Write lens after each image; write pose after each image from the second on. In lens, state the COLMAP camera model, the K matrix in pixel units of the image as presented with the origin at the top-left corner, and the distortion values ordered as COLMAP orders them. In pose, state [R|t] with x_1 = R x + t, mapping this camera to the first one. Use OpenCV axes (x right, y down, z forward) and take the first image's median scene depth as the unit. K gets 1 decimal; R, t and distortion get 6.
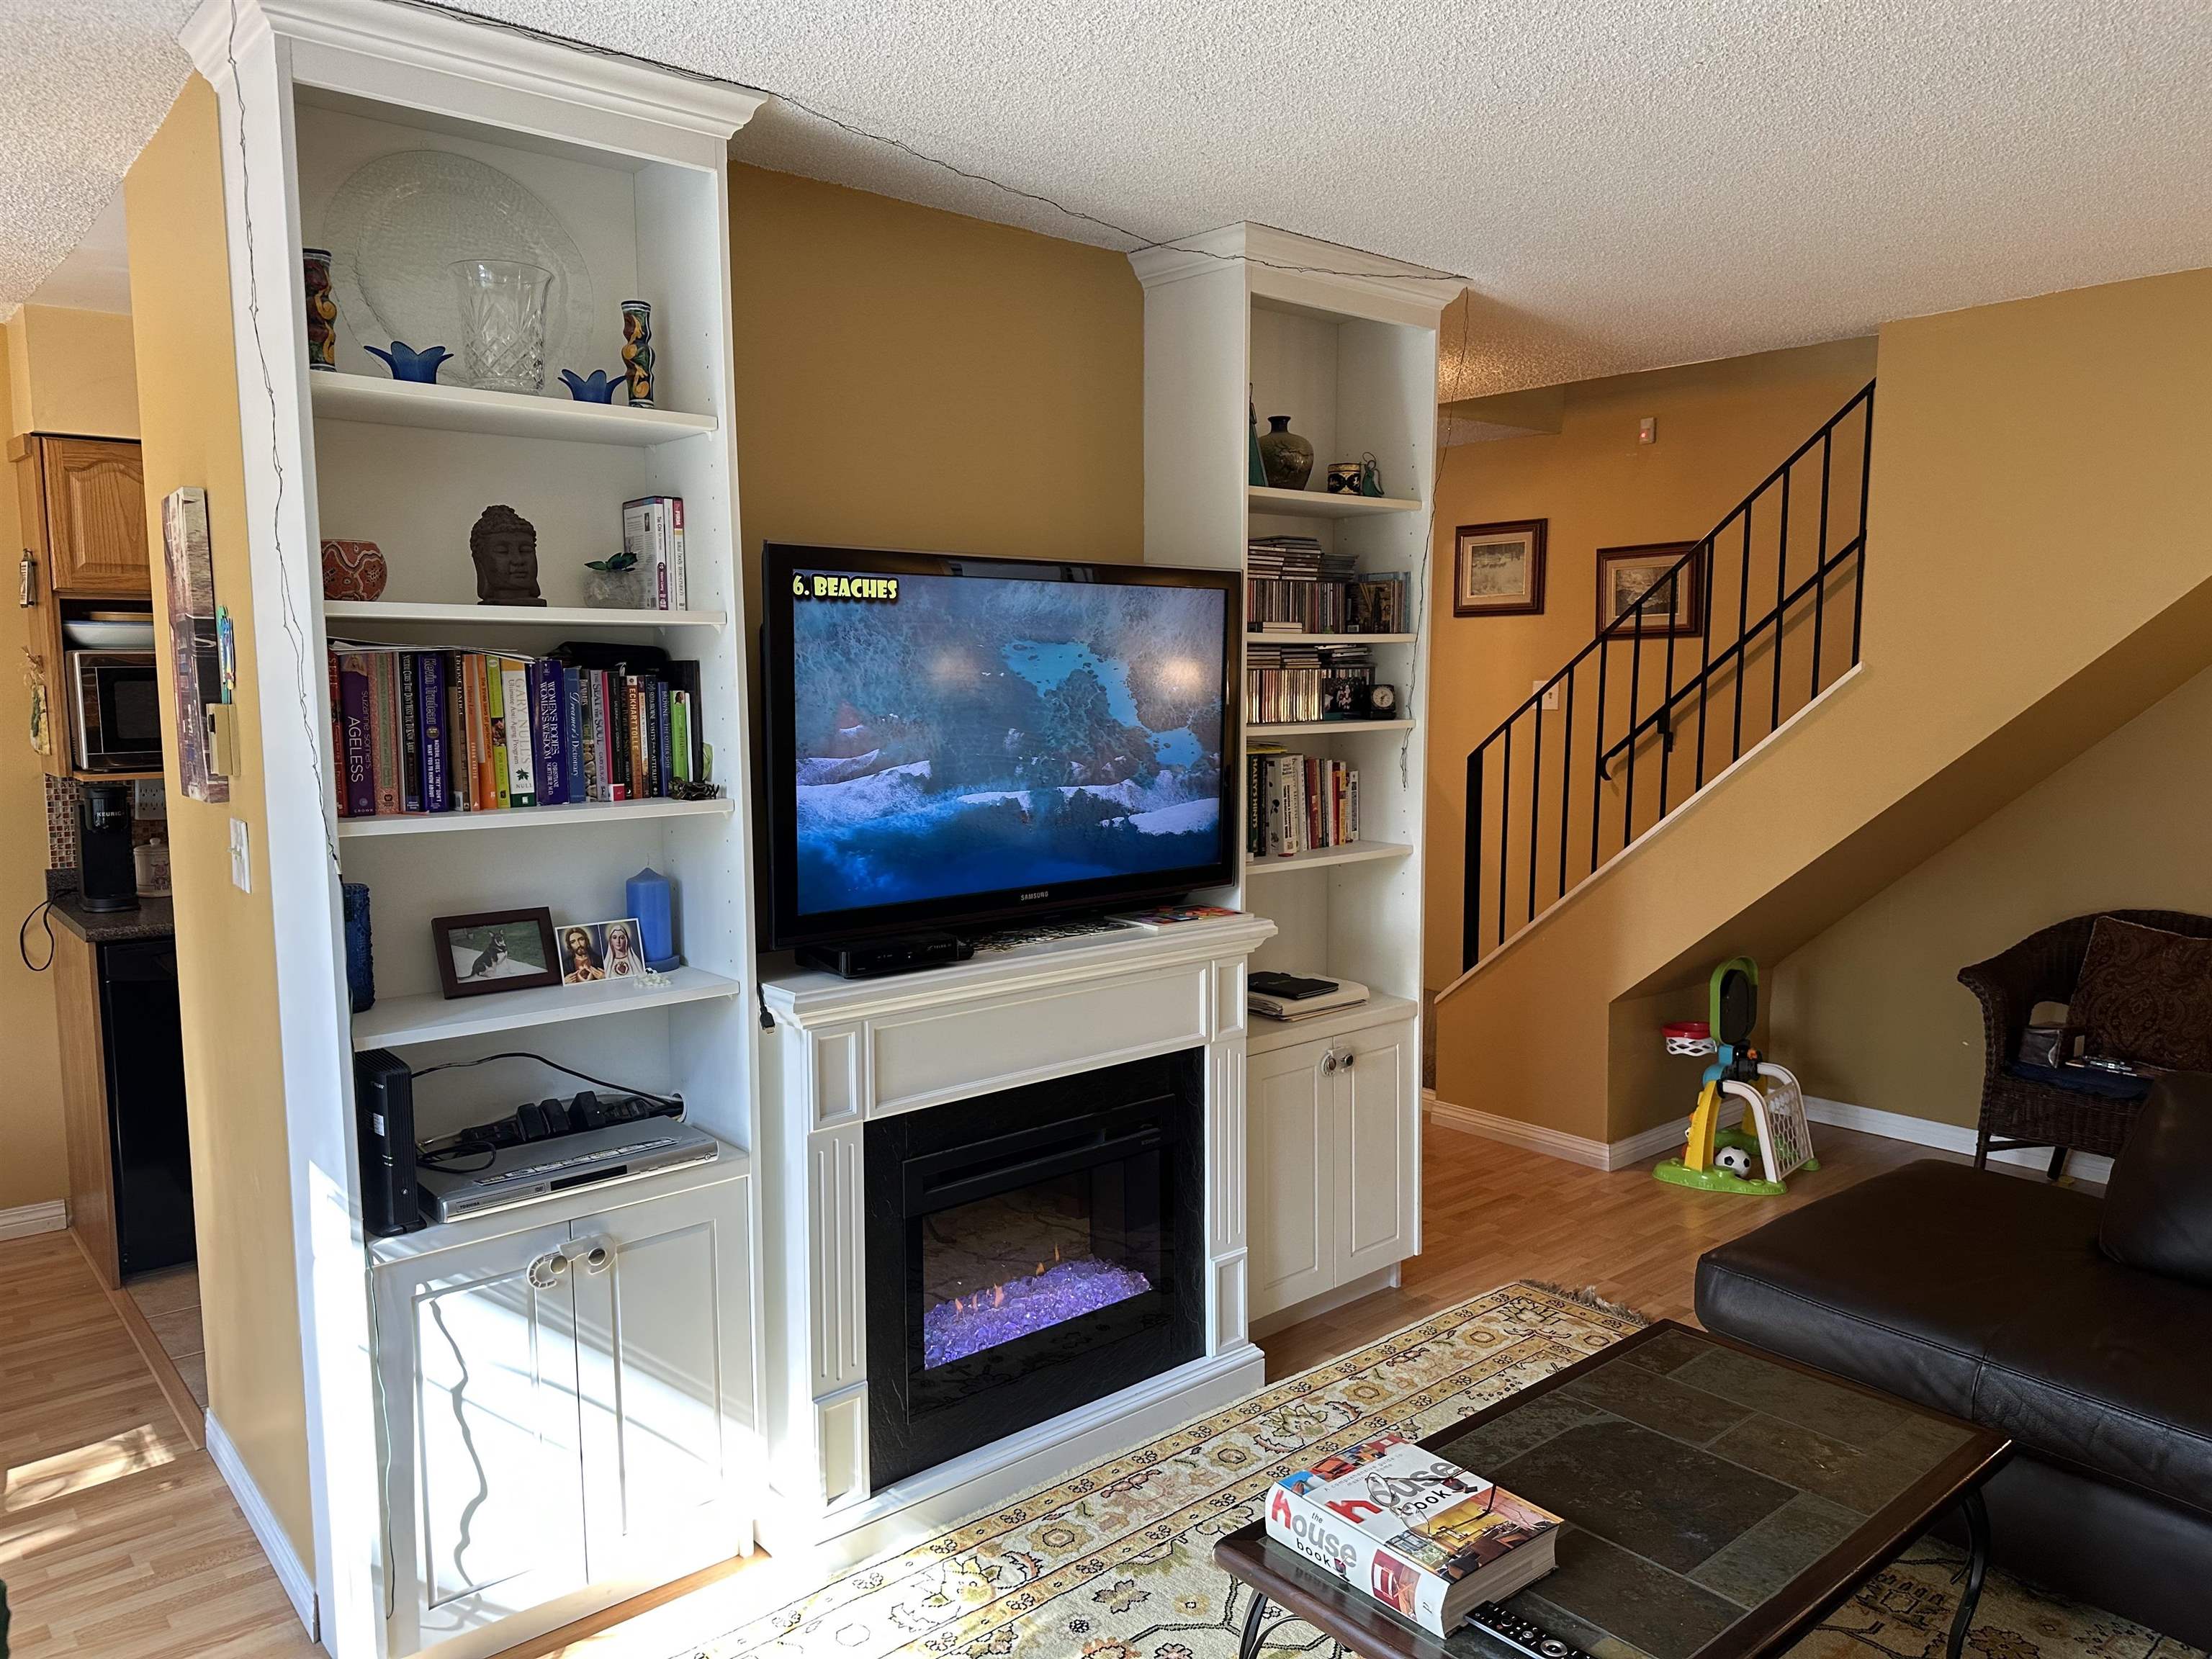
lens RADIAL K [[1548.3, 0, 1109.1], [0, 1548.3, 822.8], [0, 0, 1]] dist [0.076326, -0.101454]
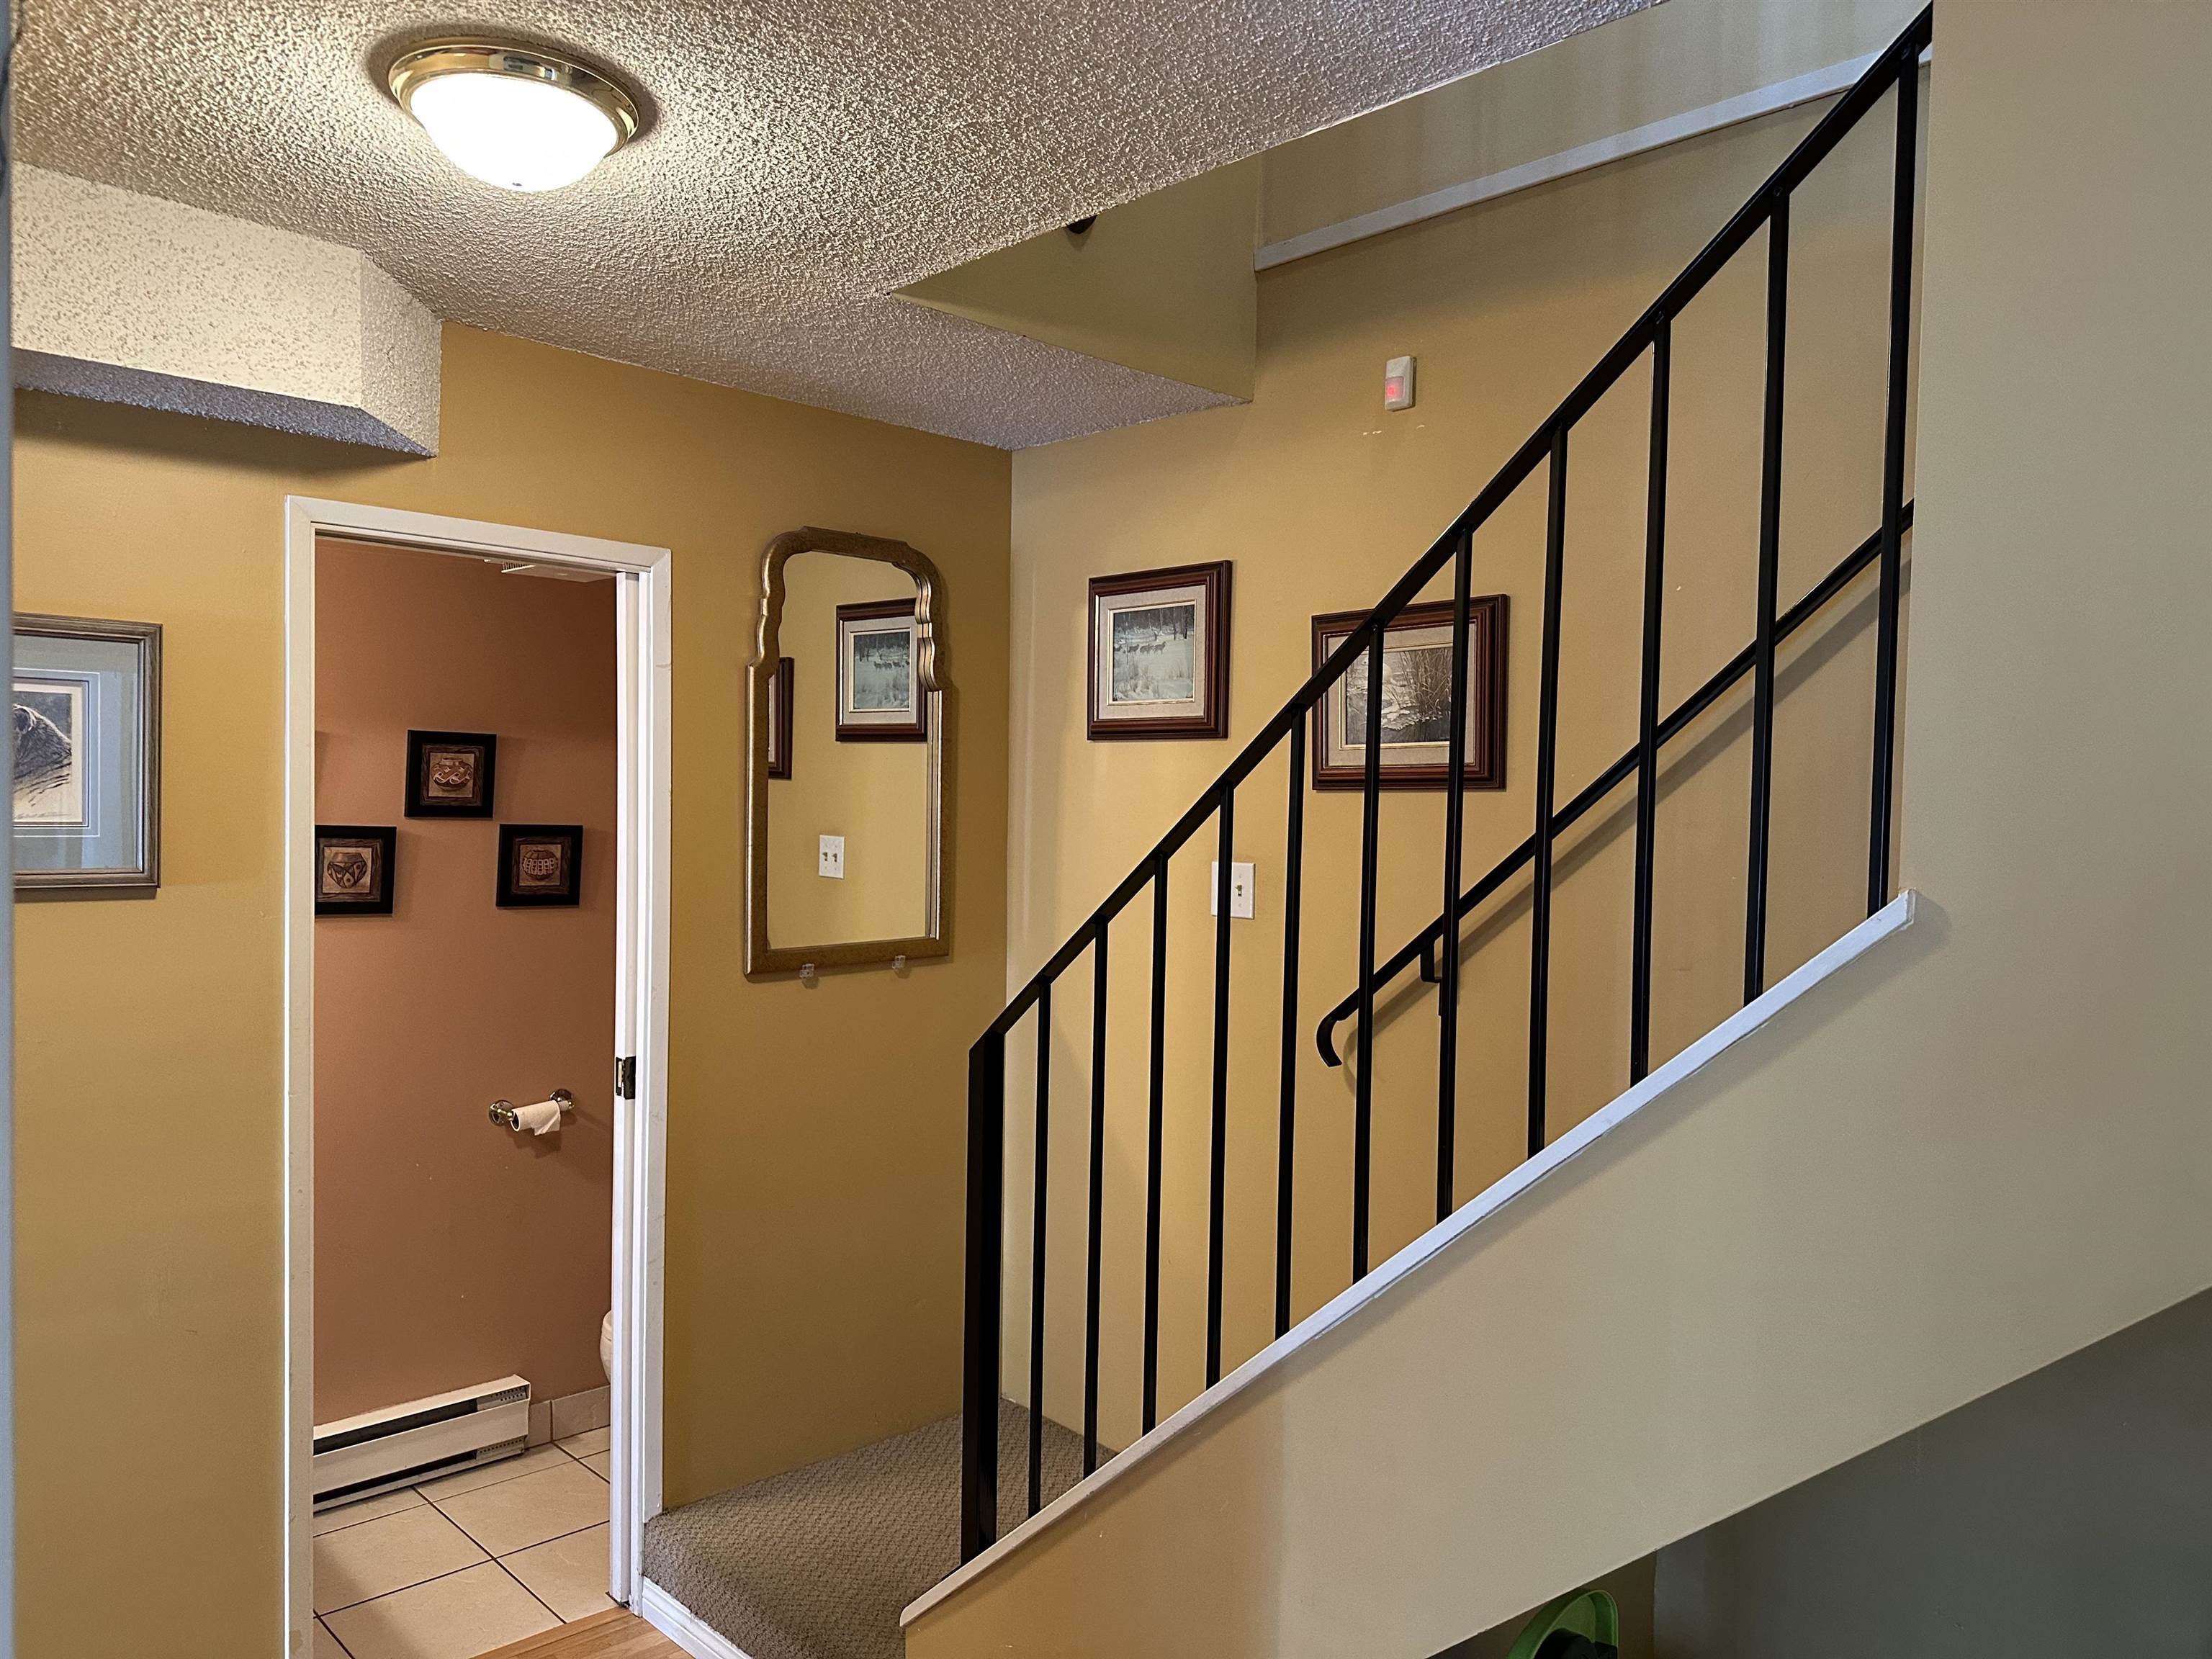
lens RADIAL K [[1548.3, 0, 1100.4], [0, 1548.3, 831.1], [0, 0, 1]] dist [0.076326, -0.101454]
pose [[0.998429, 0.013541, 0.054374, 0.242015], [-0.009624, 0.997382, -0.071668, -0.074403], [-0.055203, 0.071032, 0.995945, 0.556562]]
